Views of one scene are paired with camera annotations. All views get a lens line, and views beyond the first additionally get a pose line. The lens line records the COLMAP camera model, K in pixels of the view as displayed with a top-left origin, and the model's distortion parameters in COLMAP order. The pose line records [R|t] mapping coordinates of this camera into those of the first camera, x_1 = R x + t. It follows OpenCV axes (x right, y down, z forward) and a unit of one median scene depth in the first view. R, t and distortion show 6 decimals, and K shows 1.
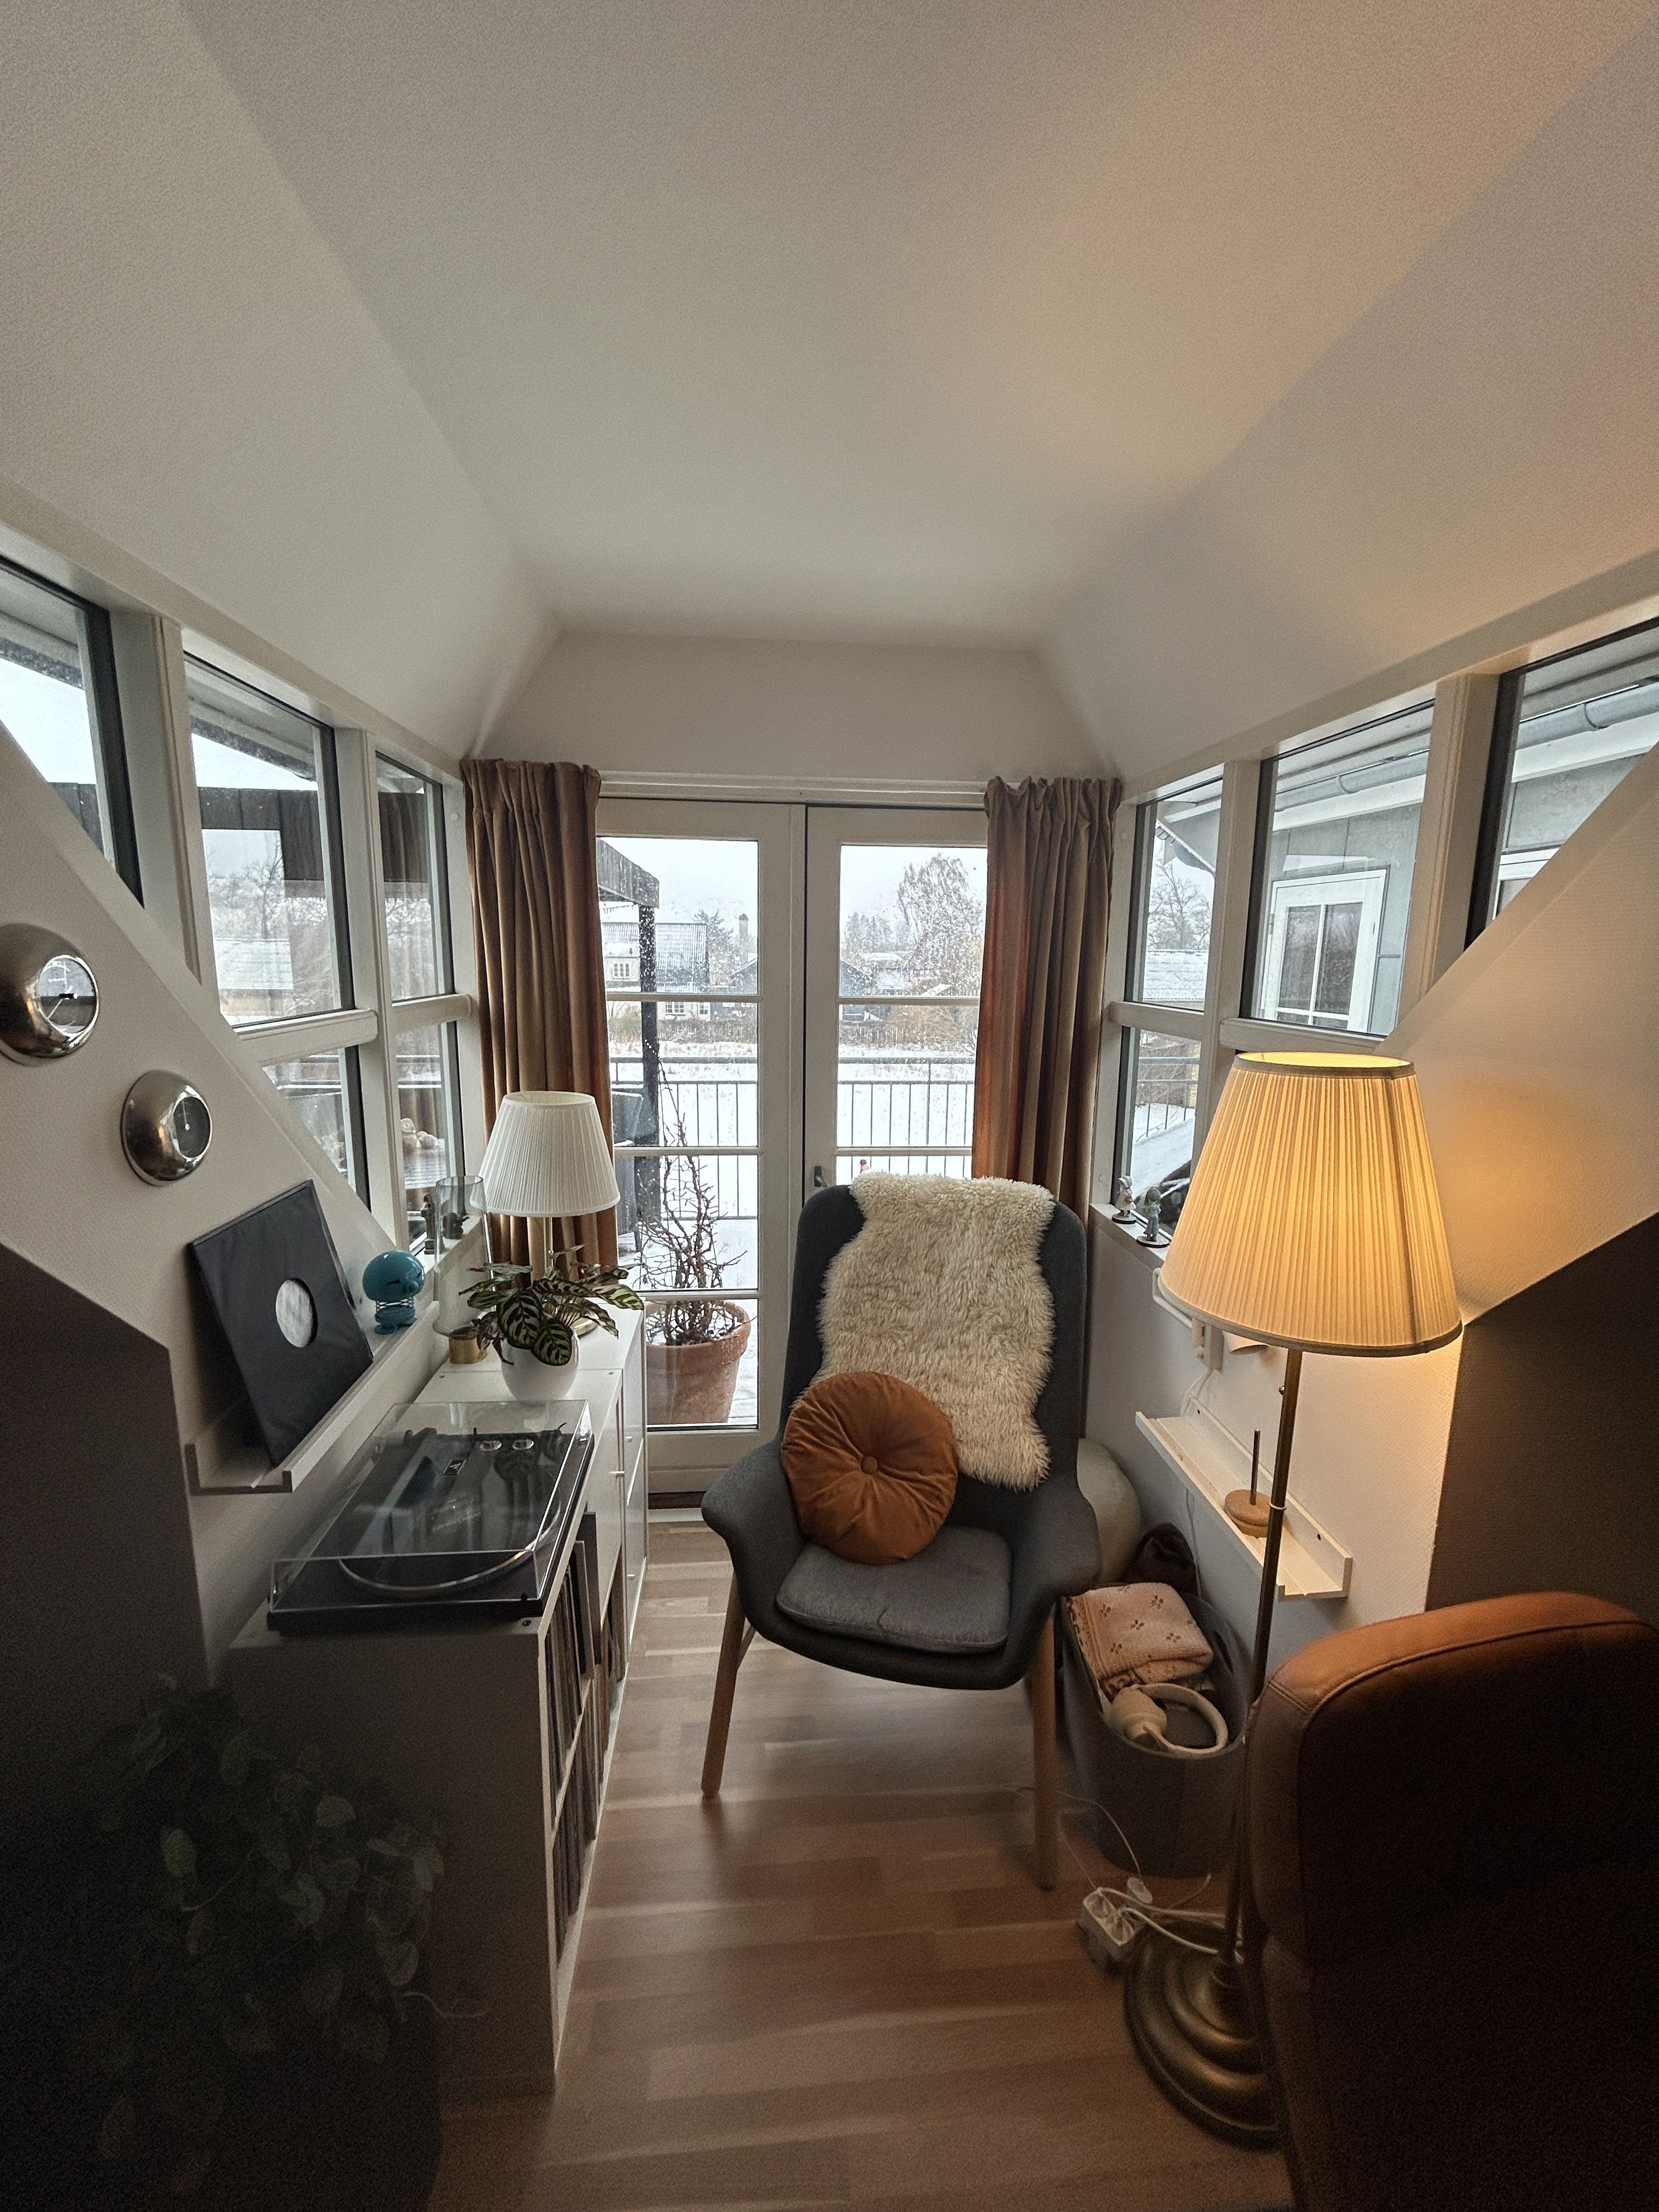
lens RADIAL K [[888.8, 0, 829.5], [0, 888.8, 1106.0], [0, 0, 1]] dist [0.002037, 0.000798]
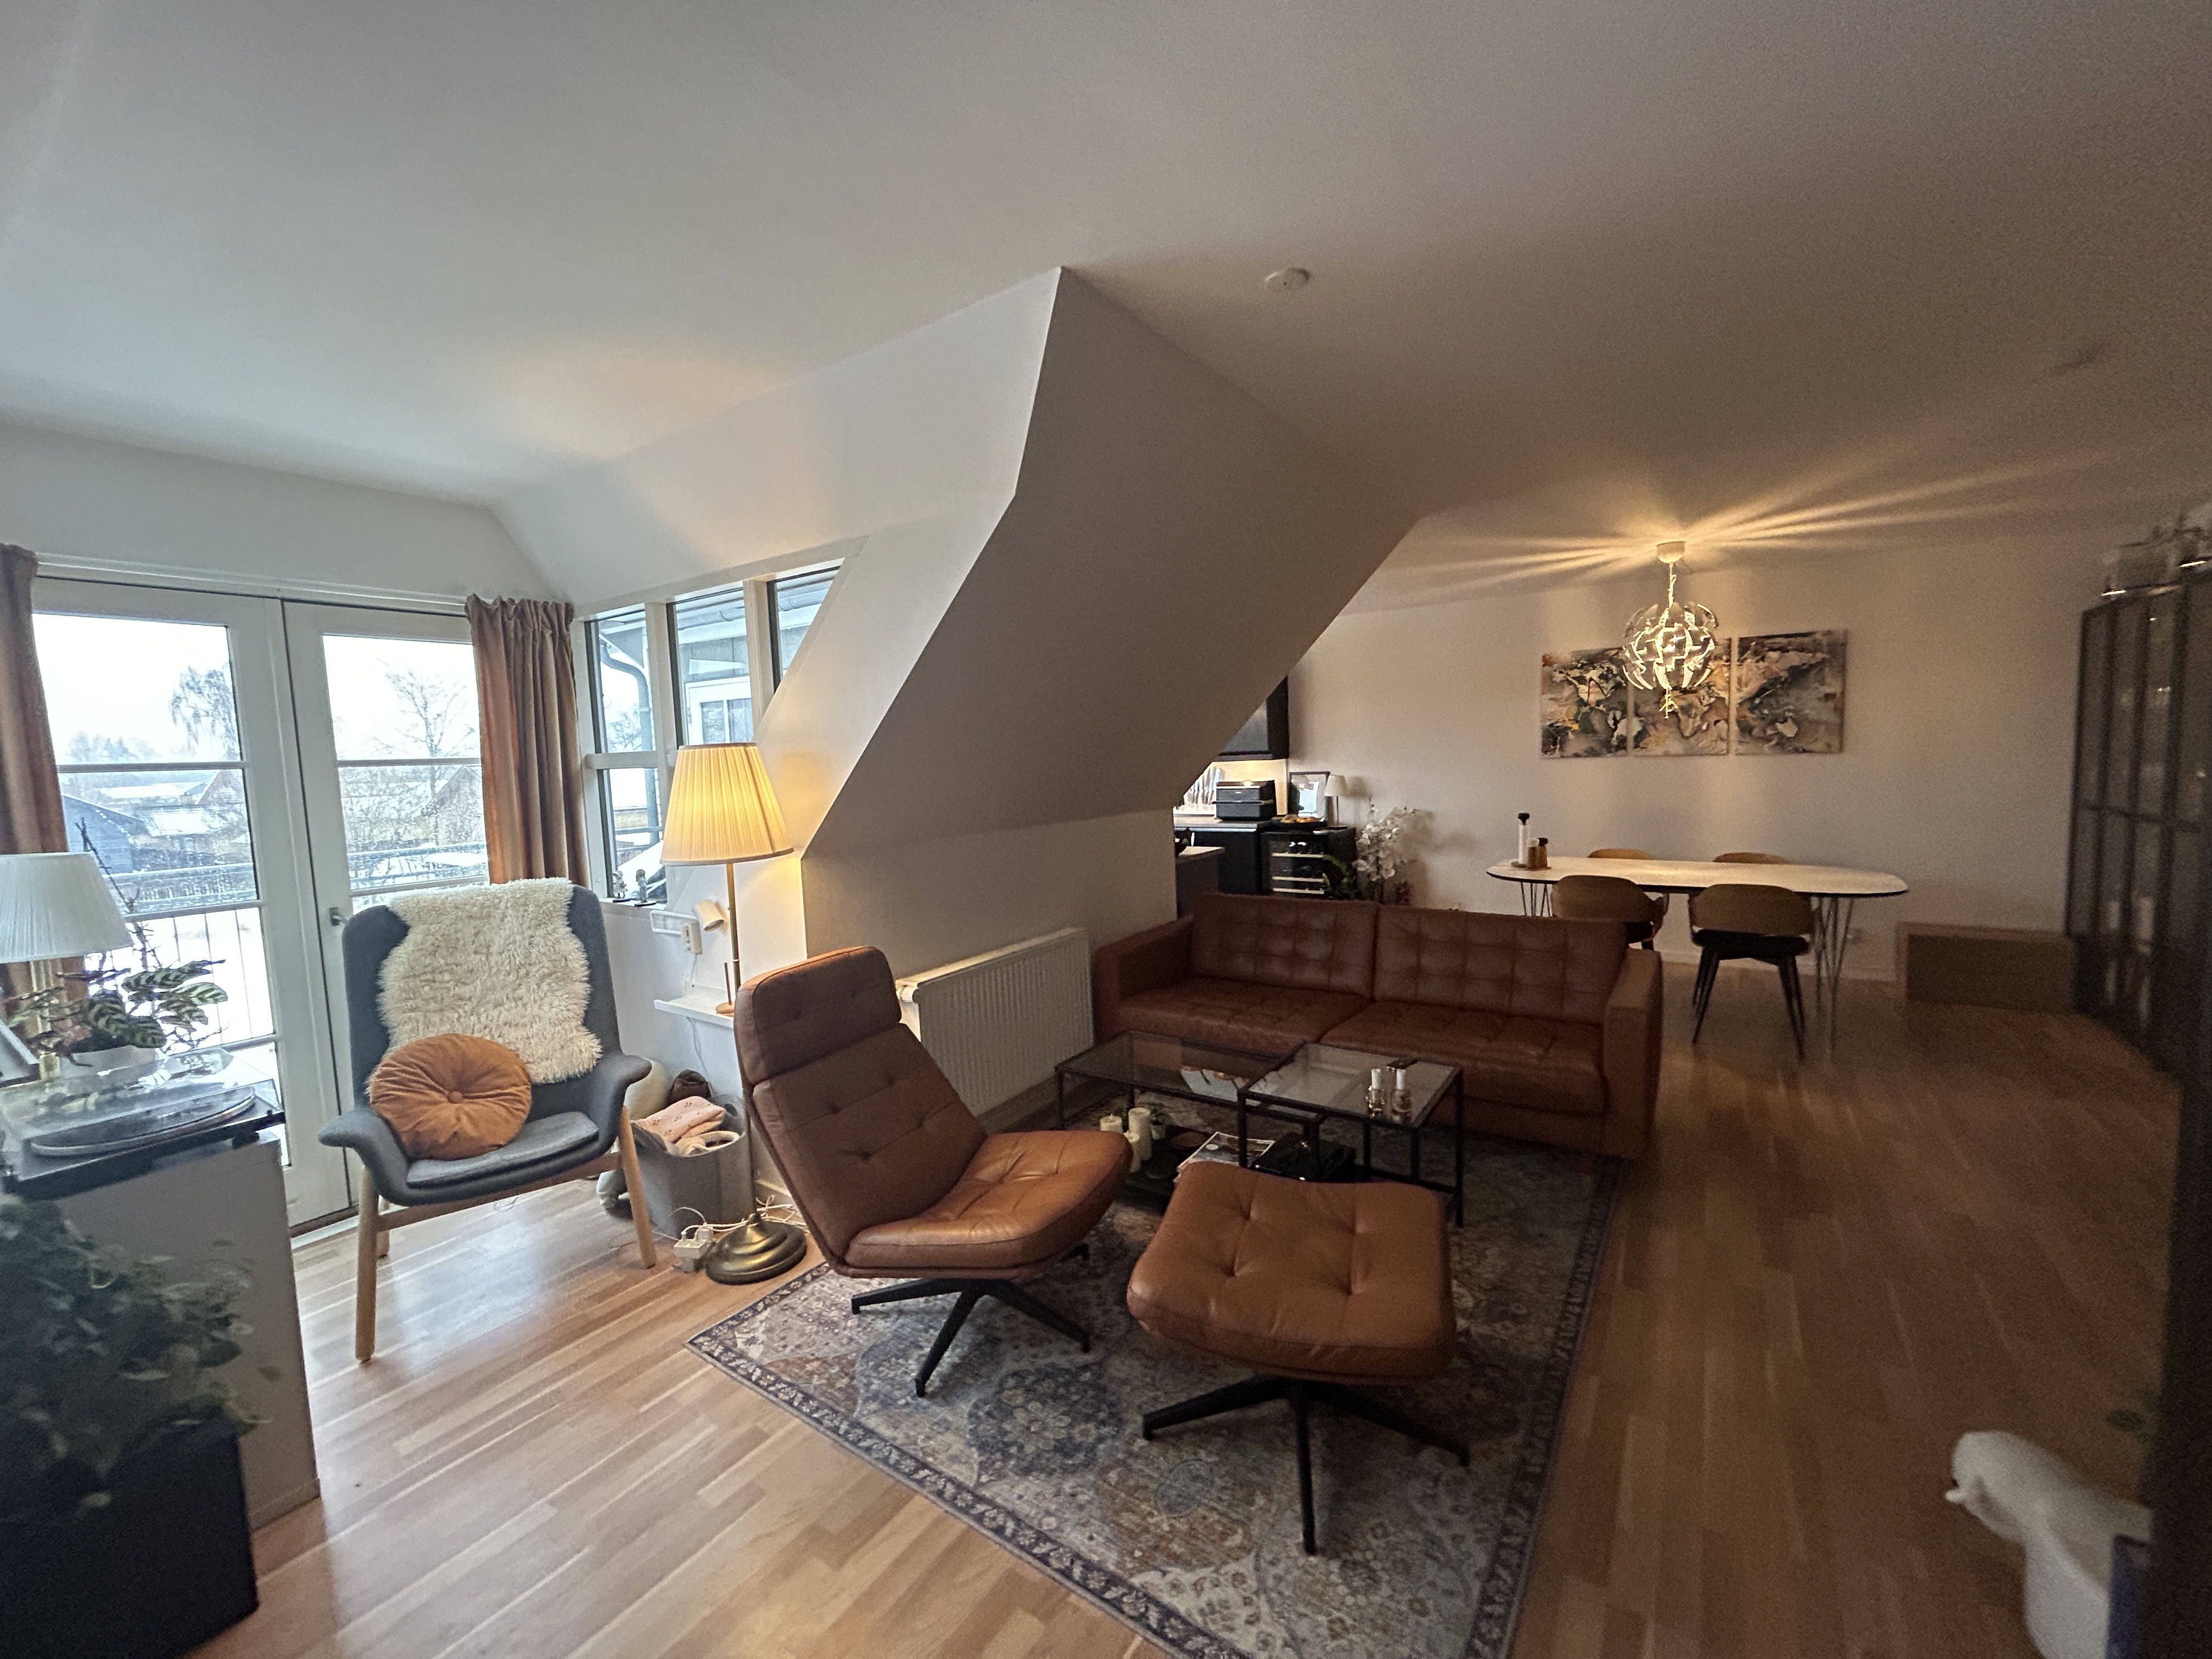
lens RADIAL K [[888.8, 0, 1098.6], [0, 888.8, 826.2], [0, 0, 1]] dist [0.002037, 0.000798]
pose [[0.637375, -0.102998, 0.763639, -0.302610], [0.178275, 0.983849, -0.016099, 0.191798], [-0.749647, 0.146399, 0.645443, -0.604314]]
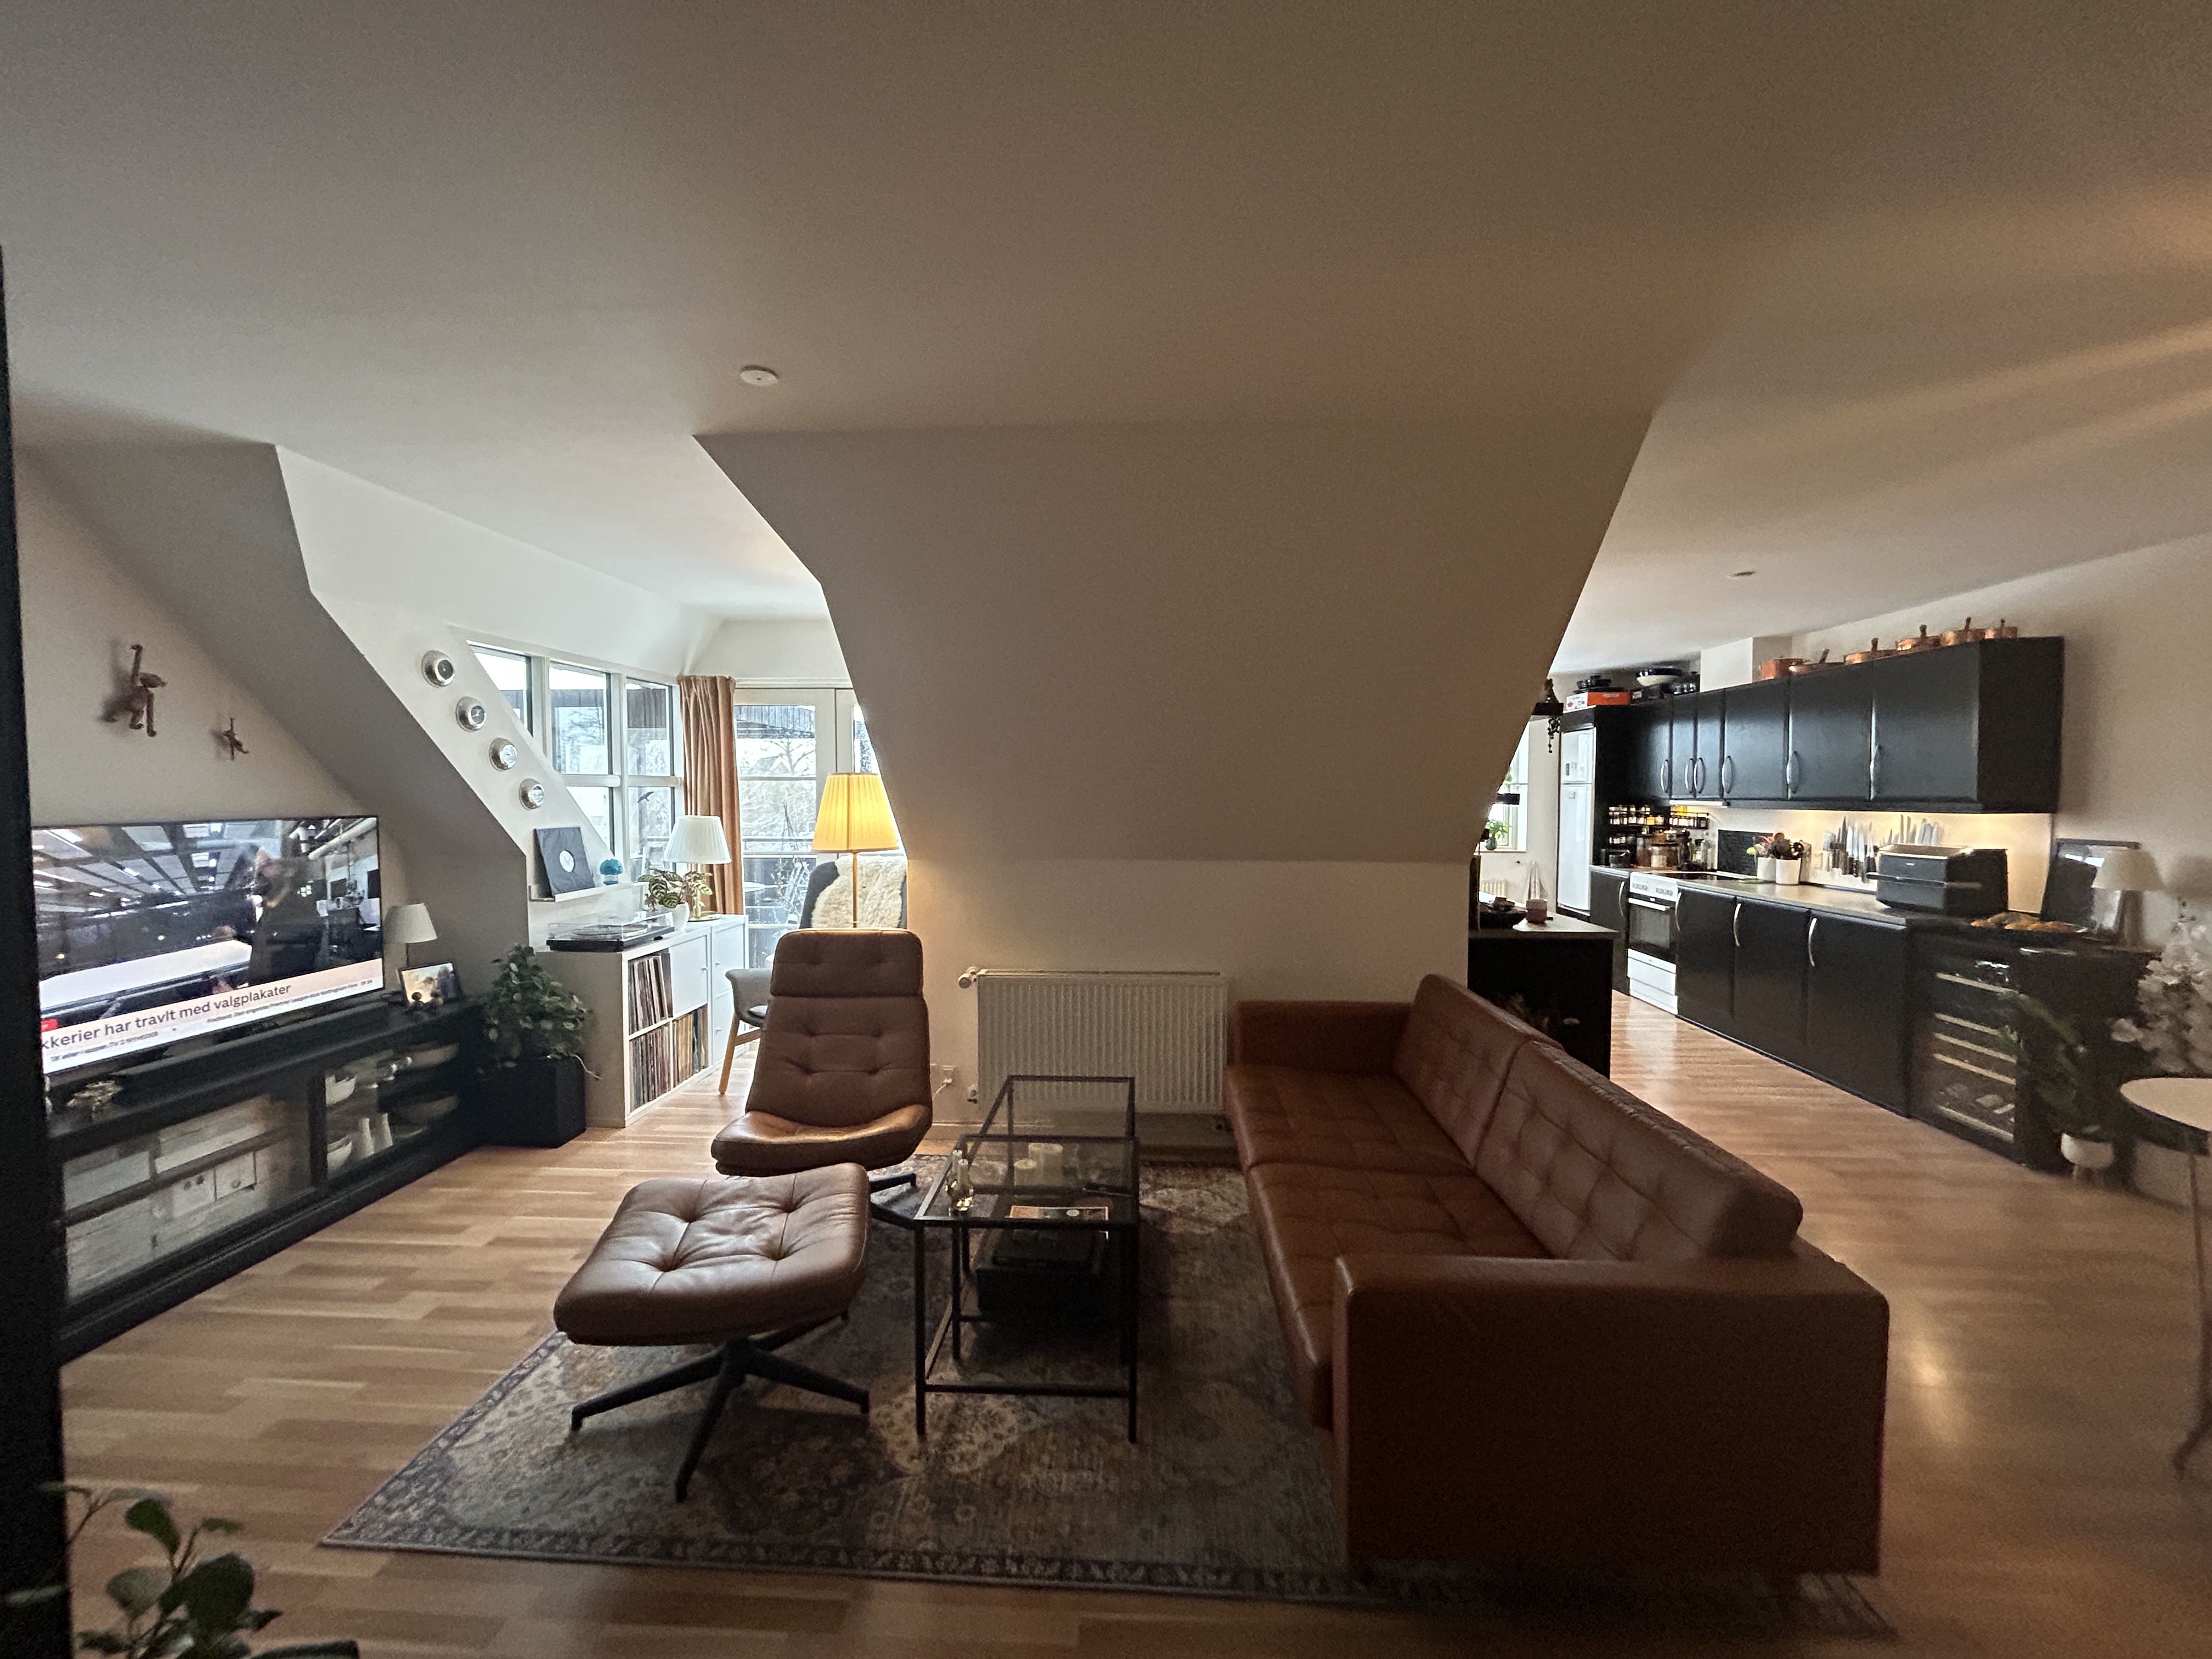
lens RADIAL K [[888.8, 0, 1098.6], [0, 888.8, 826.2], [0, 0, 1]] dist [0.002037, 0.000798]
pose [[0.989412, -0.008268, -0.144902, 1.027851], [-0.011117, 0.991126, -0.132460, 0.303743], [0.144711, 0.132668, 0.980540, -1.096335]]
